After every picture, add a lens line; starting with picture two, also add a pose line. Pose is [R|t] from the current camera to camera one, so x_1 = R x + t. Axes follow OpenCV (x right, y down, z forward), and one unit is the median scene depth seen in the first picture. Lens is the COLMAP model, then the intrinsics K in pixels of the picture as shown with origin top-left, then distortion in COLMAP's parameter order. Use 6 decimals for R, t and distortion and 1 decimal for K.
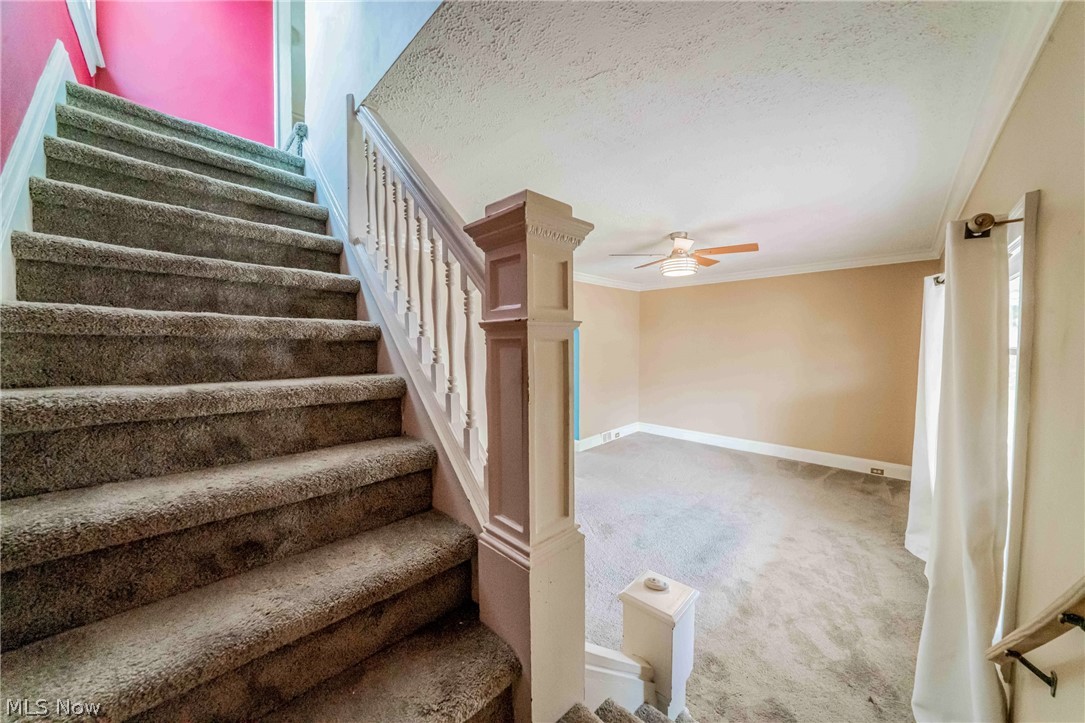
lens RADIAL K [[374.1, 0, 538.5], [0, 374.1, 356.5], [0, 0, 1]] dist [-0.008867, 0.000098]
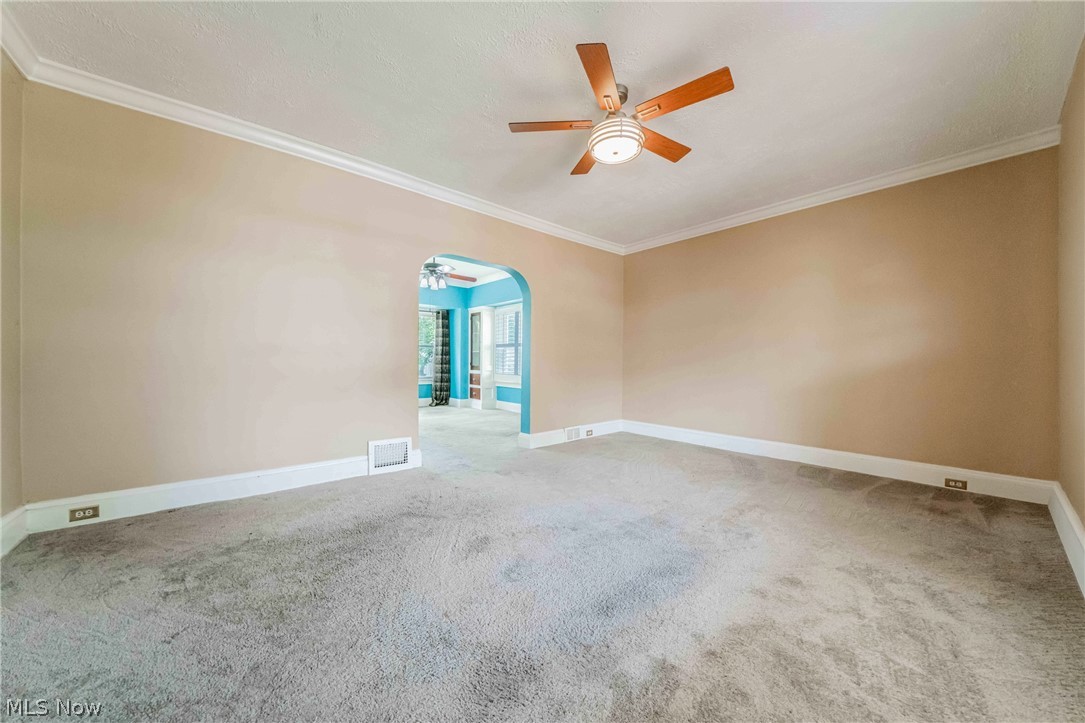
lens RADIAL K [[374.1, 0, 538.5], [0, 374.1, 356.5], [0, 0, 1]] dist [-0.008867, 0.000098]
pose [[0.995922, 0.010447, -0.089611, 0.295354], [-0.015937, 0.998024, -0.060775, 0.169485], [0.088799, 0.061955, 0.994121, 0.341107]]
